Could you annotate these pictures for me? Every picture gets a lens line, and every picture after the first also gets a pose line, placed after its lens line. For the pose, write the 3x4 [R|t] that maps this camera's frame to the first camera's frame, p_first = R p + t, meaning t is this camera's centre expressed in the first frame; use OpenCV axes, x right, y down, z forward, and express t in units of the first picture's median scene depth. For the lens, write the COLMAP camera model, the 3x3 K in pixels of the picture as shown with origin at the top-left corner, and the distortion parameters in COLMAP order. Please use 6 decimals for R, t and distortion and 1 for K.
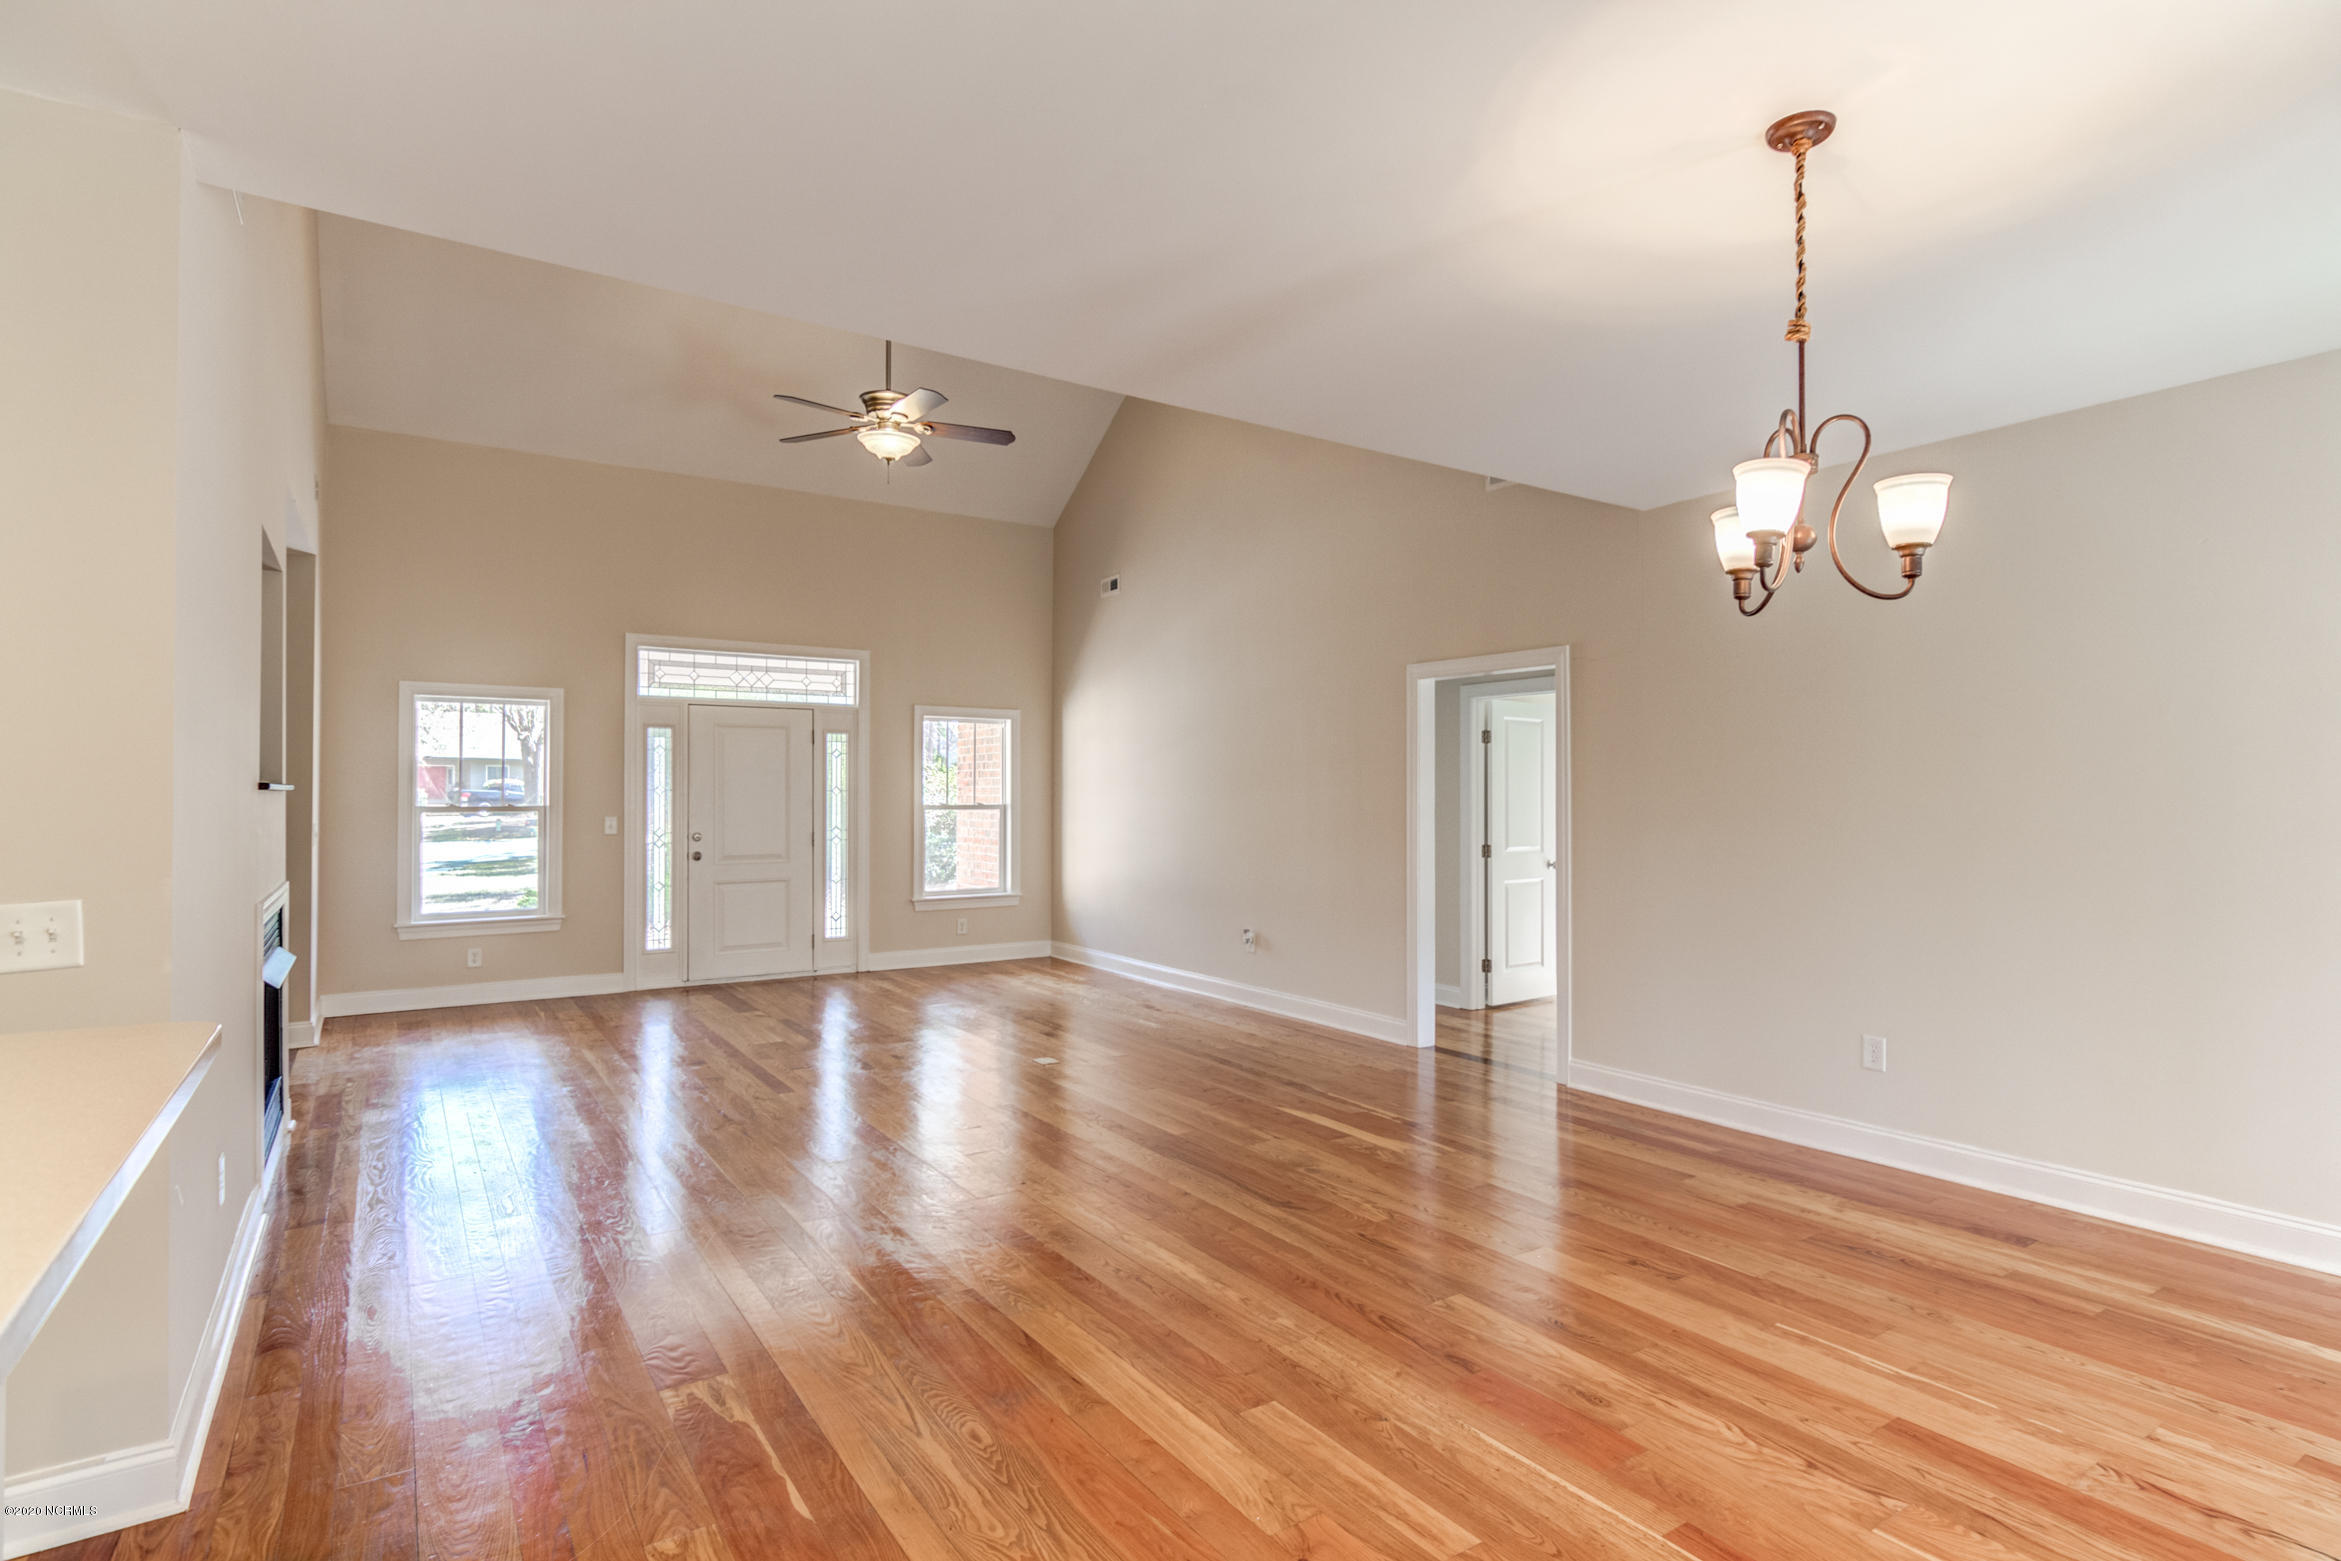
lens RADIAL K [[1184.1, 0, 1181.4], [0, 1184.1, 781.9], [0, 0, 1]] dist [0.009265, -0.001068]
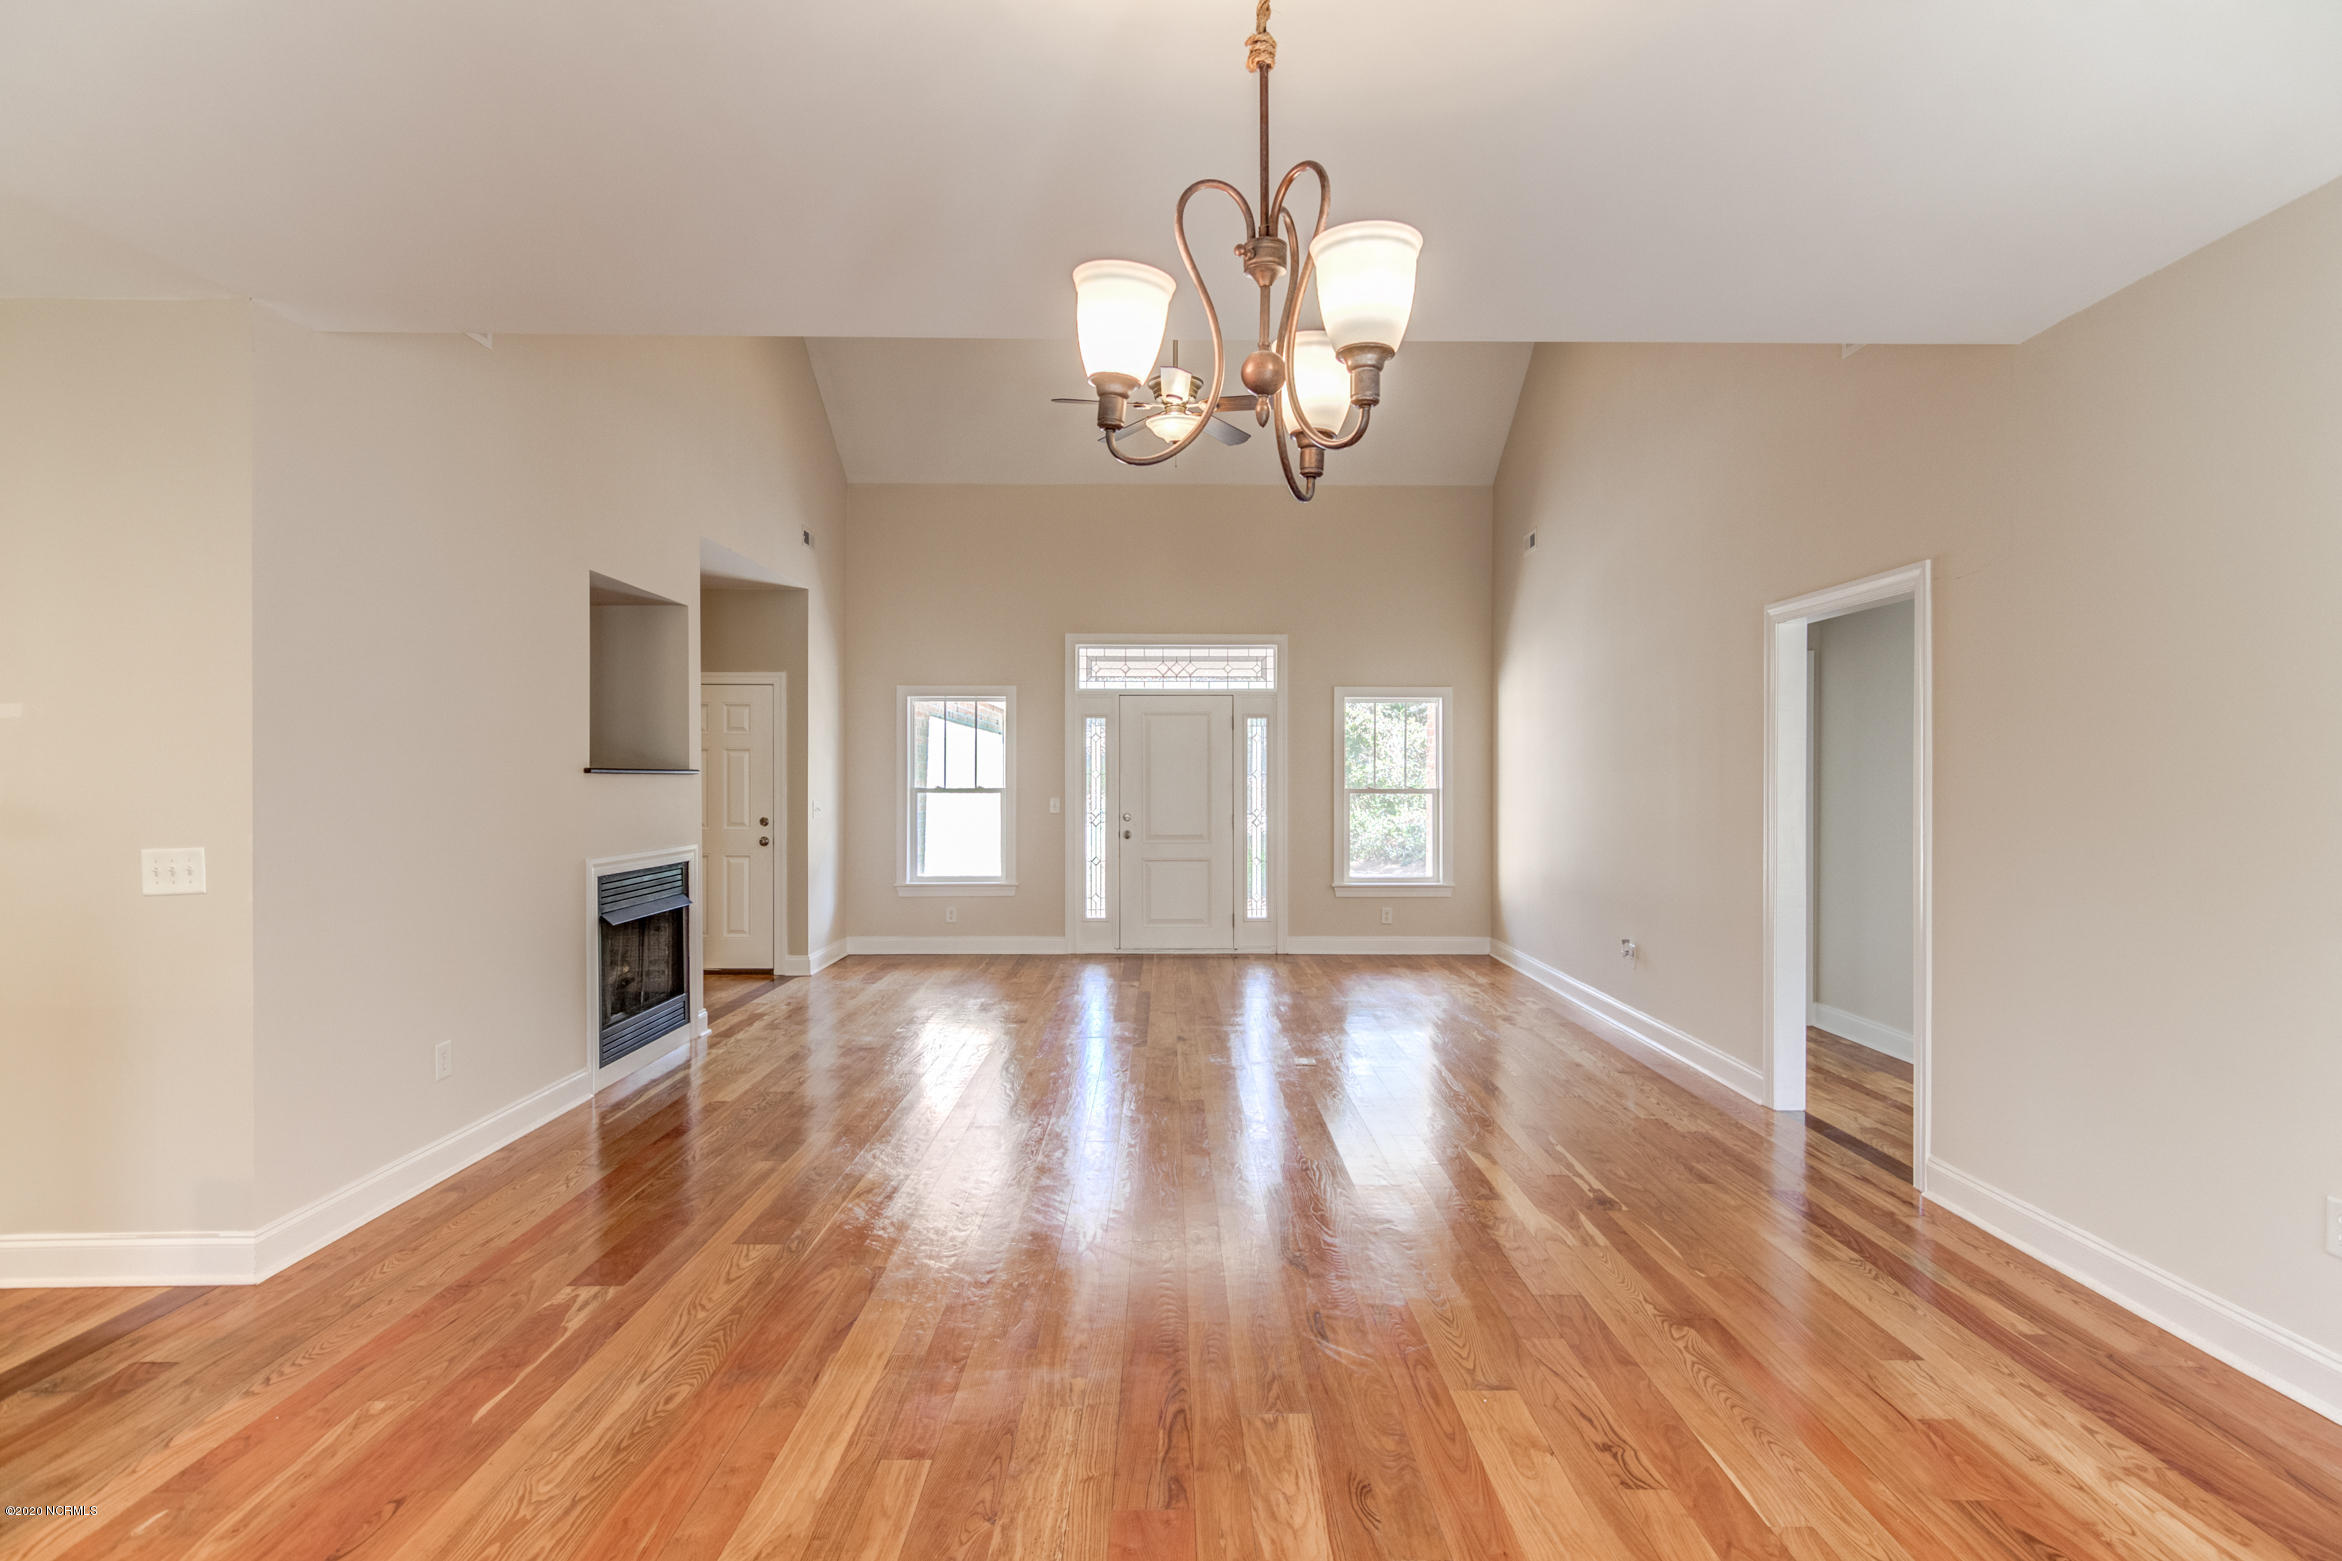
lens RADIAL K [[1188.1, 0, 1176.1], [0, 1188.1, 783.2], [0, 0, 1]] dist [0.003693, -0.000463]
pose [[0.833182, 0.001065, -0.552997, 0.231460], [0.006389, 0.999913, 0.011551, 0.002941], [0.552961, -0.013157, 0.833103, 0.119414]]
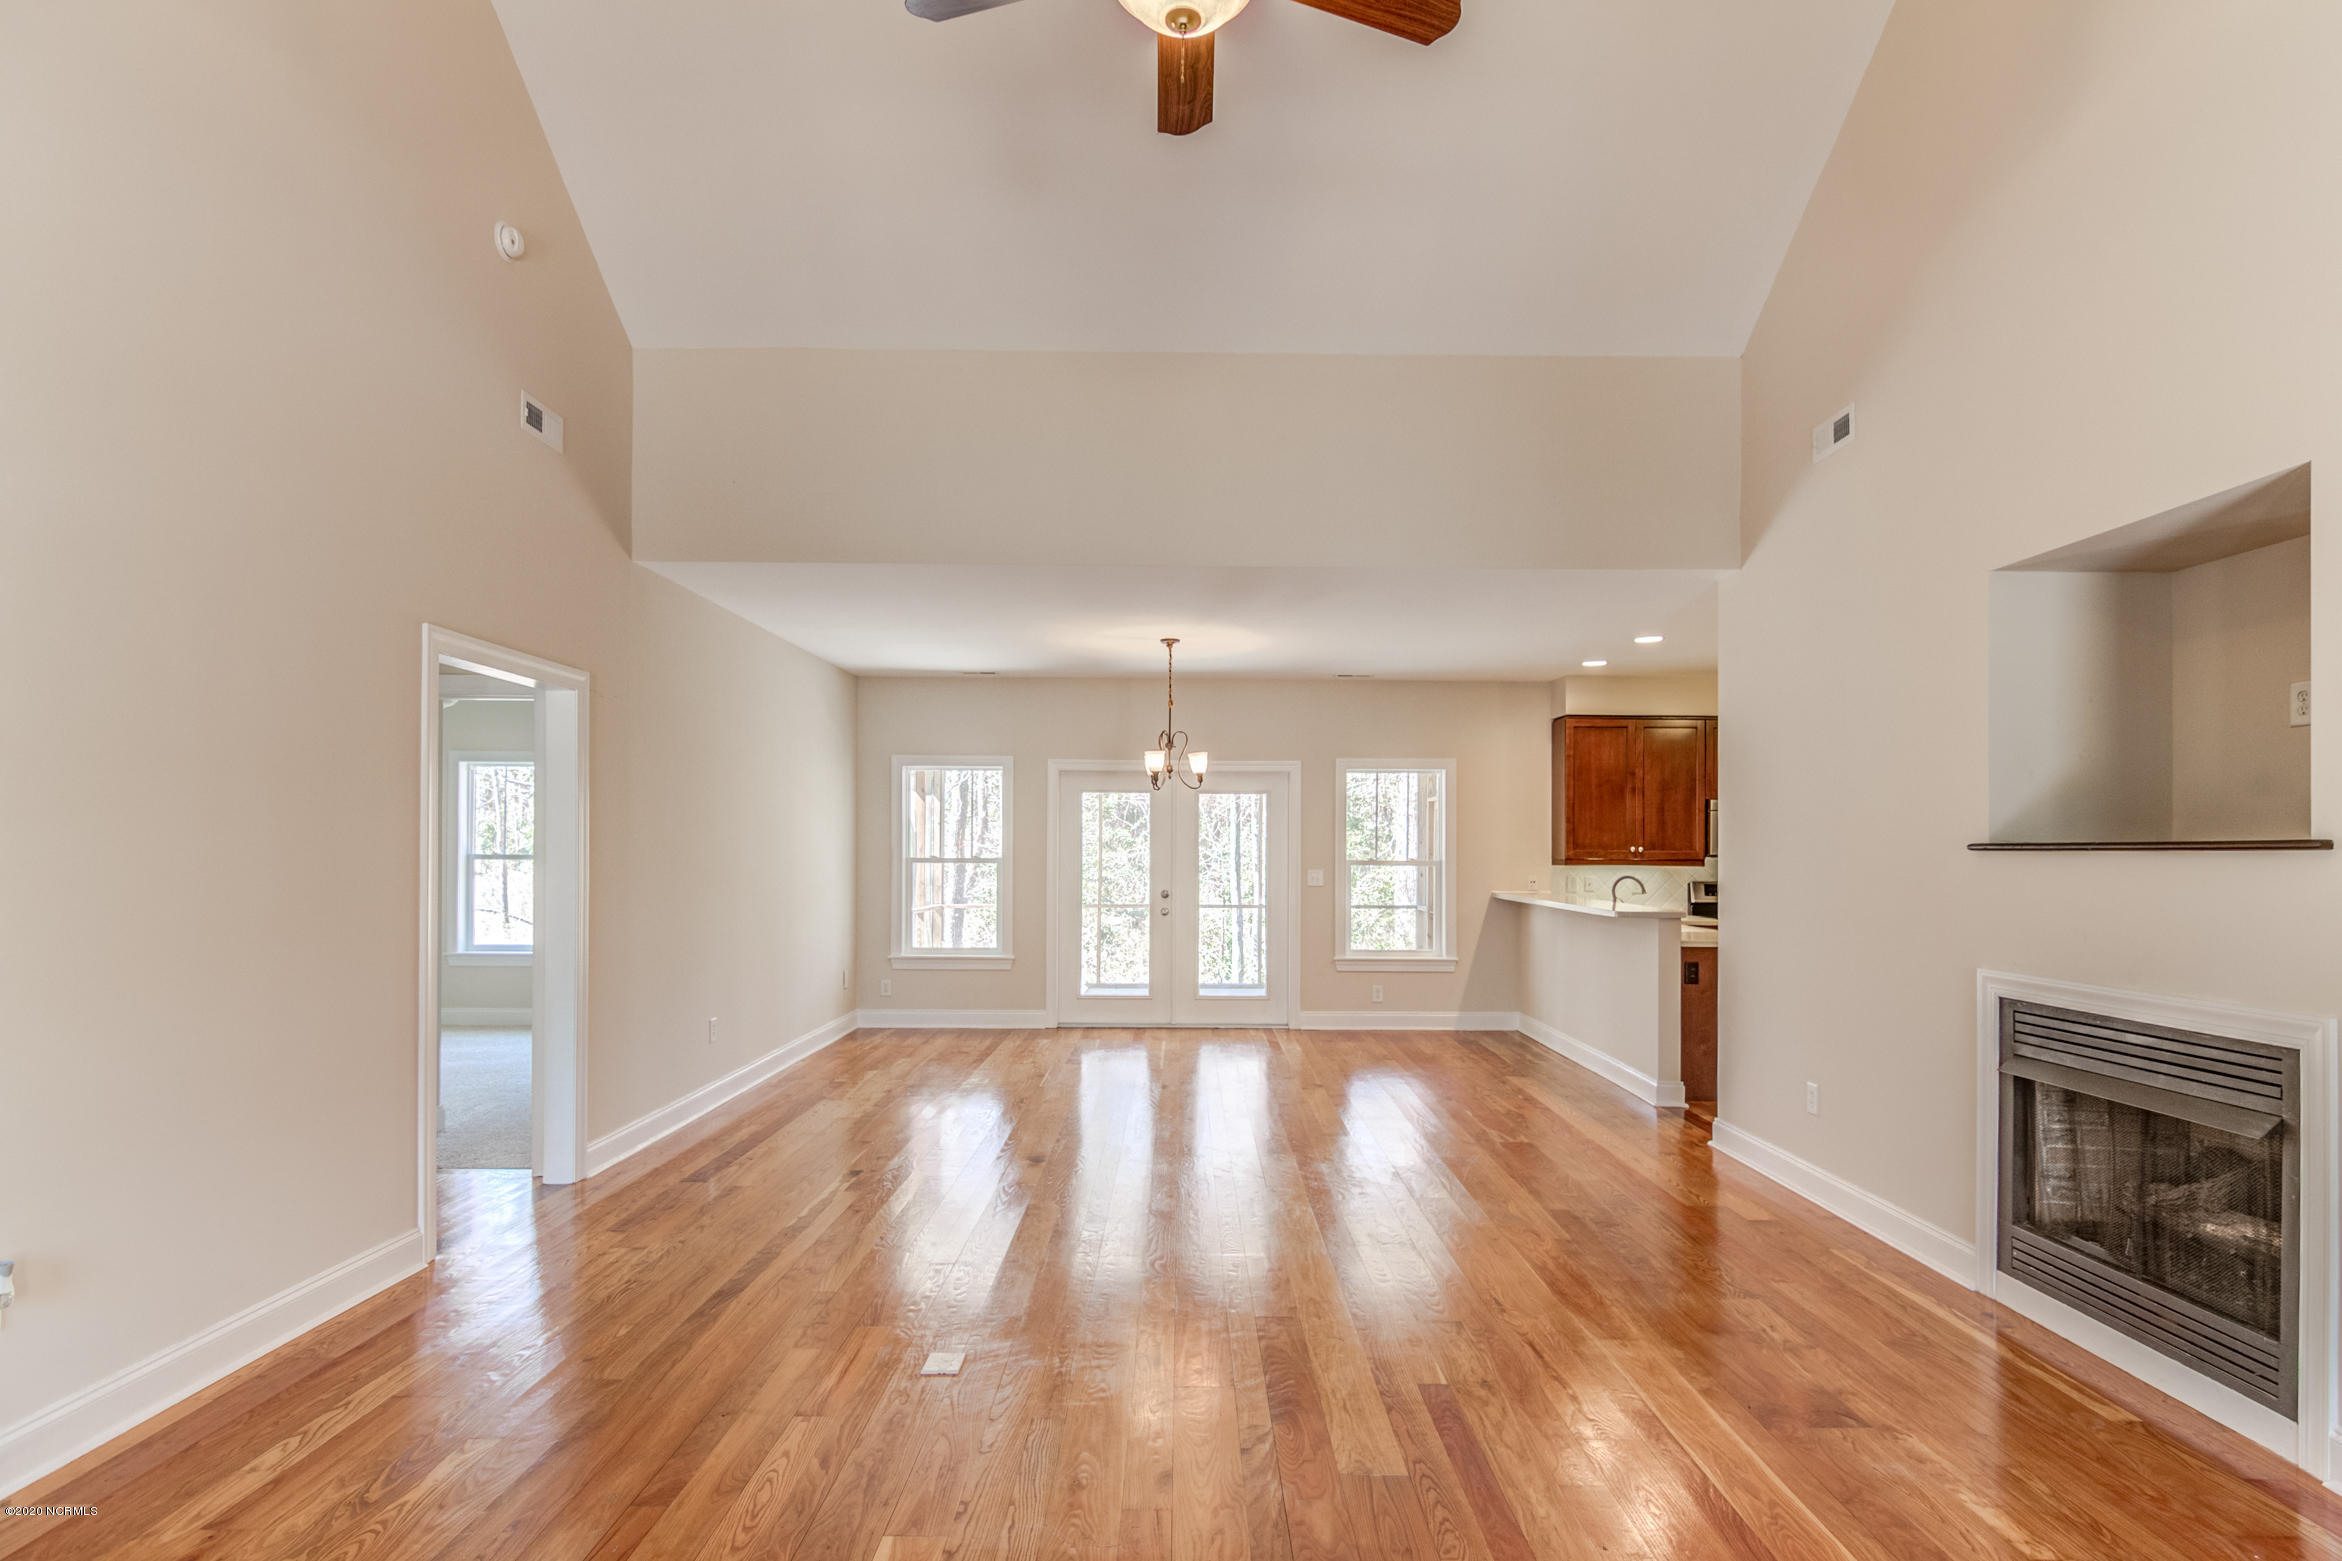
lens RADIAL K [[1189.2, 0, 1196.7], [0, 1189.2, 827.2], [0, 0, 1]] dist [0.003366, 0.000204]
pose [[-0.832935, 0.004365, 0.553354, -0.359134], [-0.013047, 0.999536, -0.027524, 0.009836], [-0.553218, -0.030146, -0.832491, 1.005422]]
